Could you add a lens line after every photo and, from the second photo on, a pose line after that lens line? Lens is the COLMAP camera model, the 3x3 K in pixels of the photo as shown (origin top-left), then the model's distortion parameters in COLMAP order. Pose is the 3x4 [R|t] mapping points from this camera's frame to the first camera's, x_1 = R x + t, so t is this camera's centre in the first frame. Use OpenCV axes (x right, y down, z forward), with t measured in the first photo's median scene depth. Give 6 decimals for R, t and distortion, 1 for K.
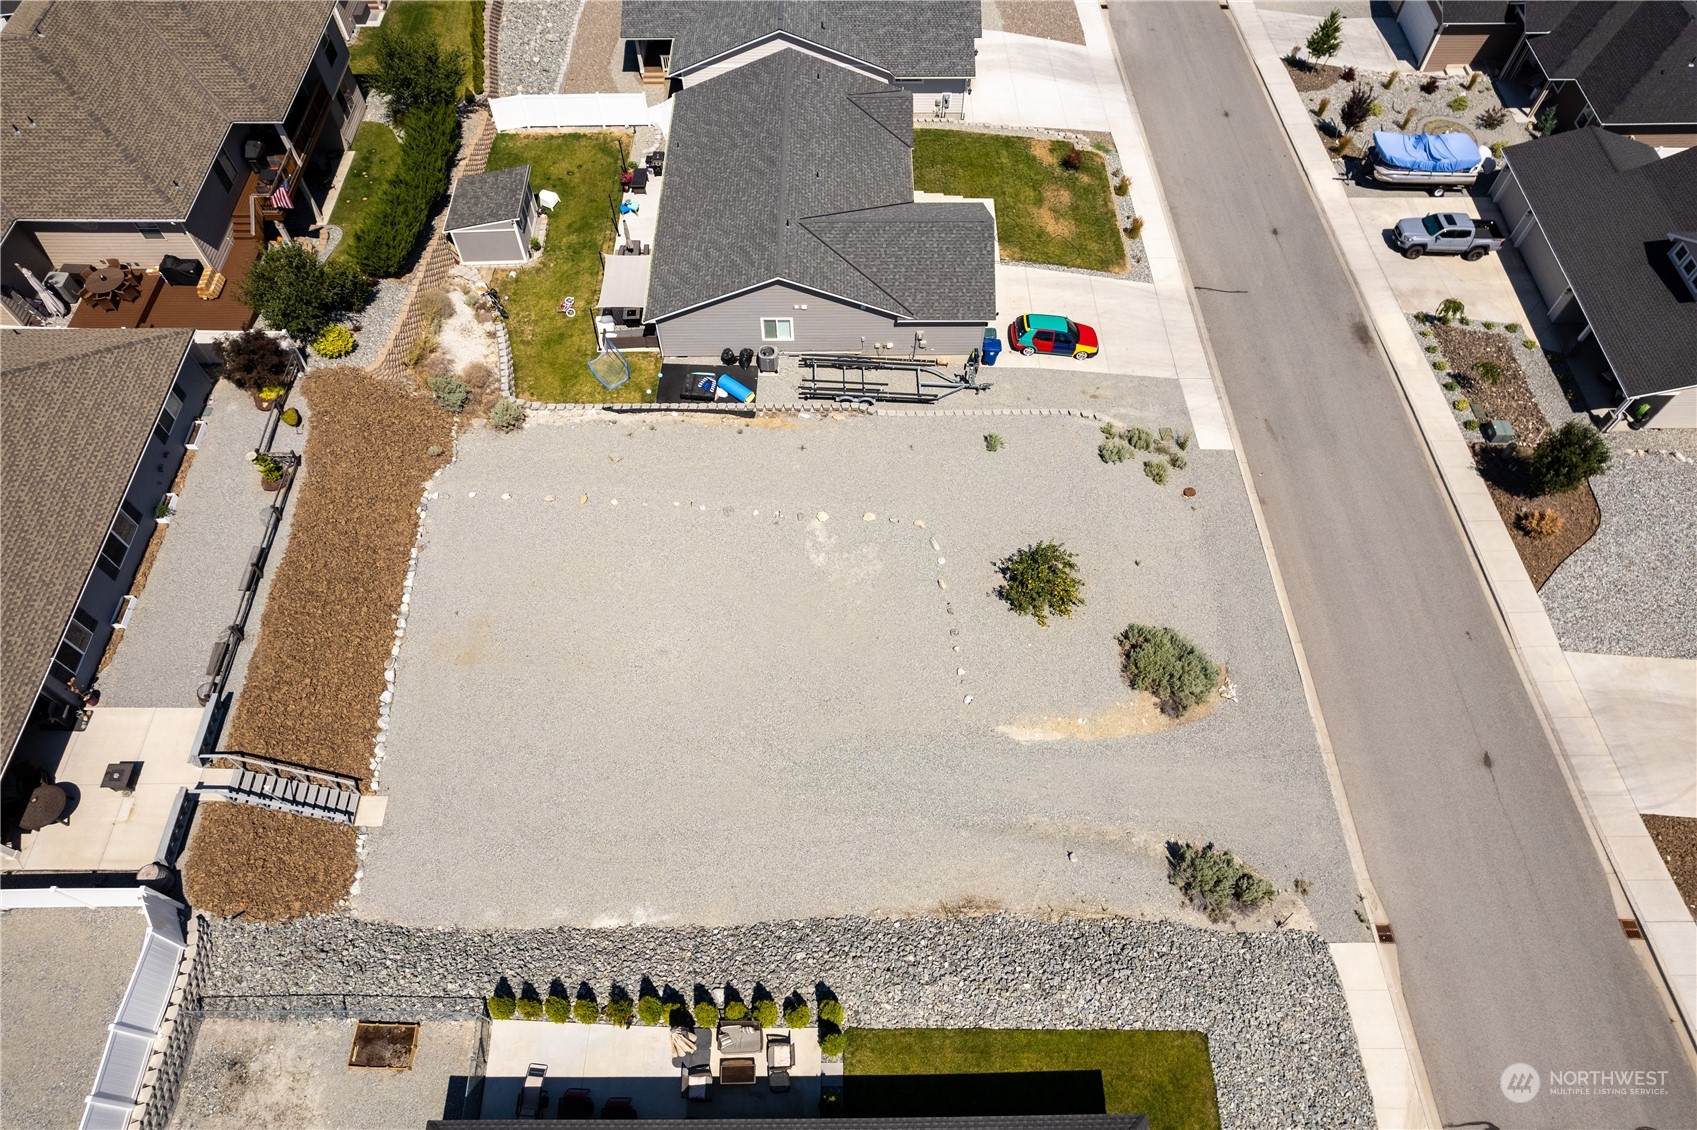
lens RADIAL K [[1090.6, 0, 854.5], [0, 1090.6, 566.6], [0, 0, 1]] dist [-0.082723, 0.078986]
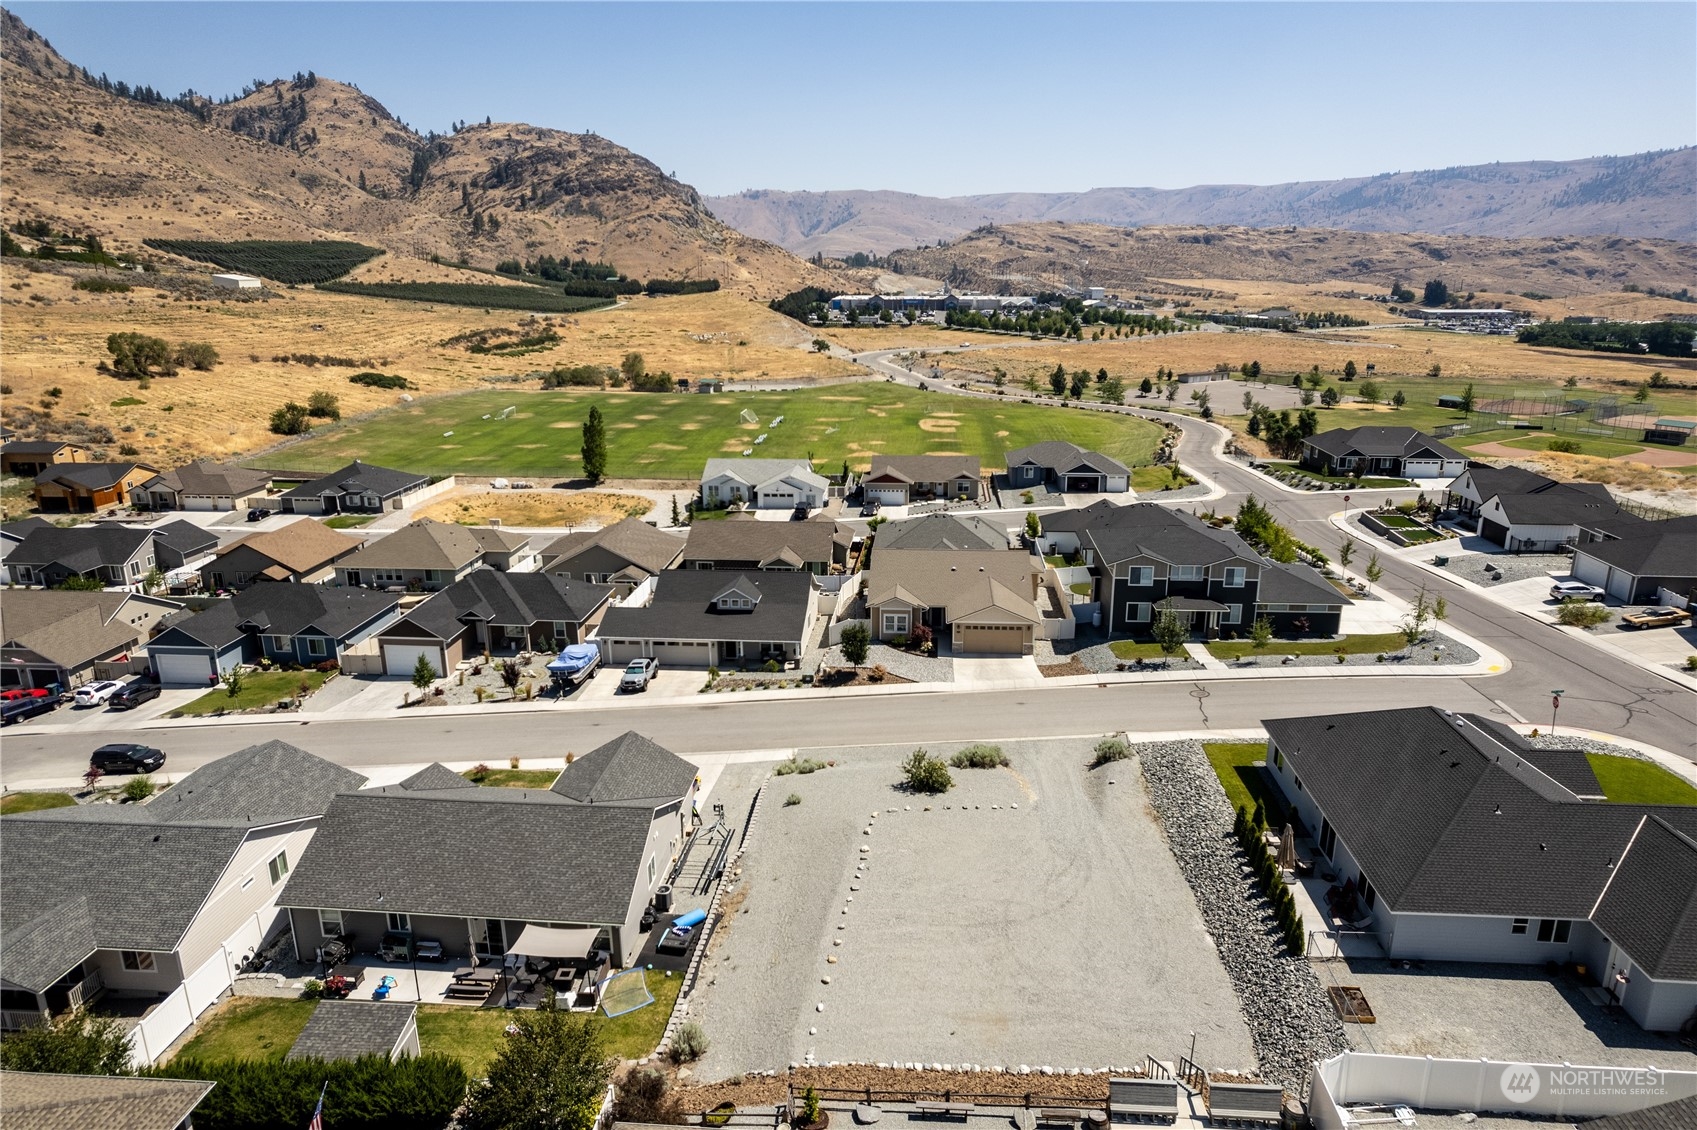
lens RADIAL K [[1090.6, 0, 854.5], [0, 1090.6, 566.6], [0, 0, 1]] dist [-0.082723, 0.078986]
pose [[0.081629, -0.269358, 0.959574, -1.214621], [0.847347, 0.525649, 0.075470, -0.340958], [-0.524728, 0.806932, 0.271148, 0.399677]]
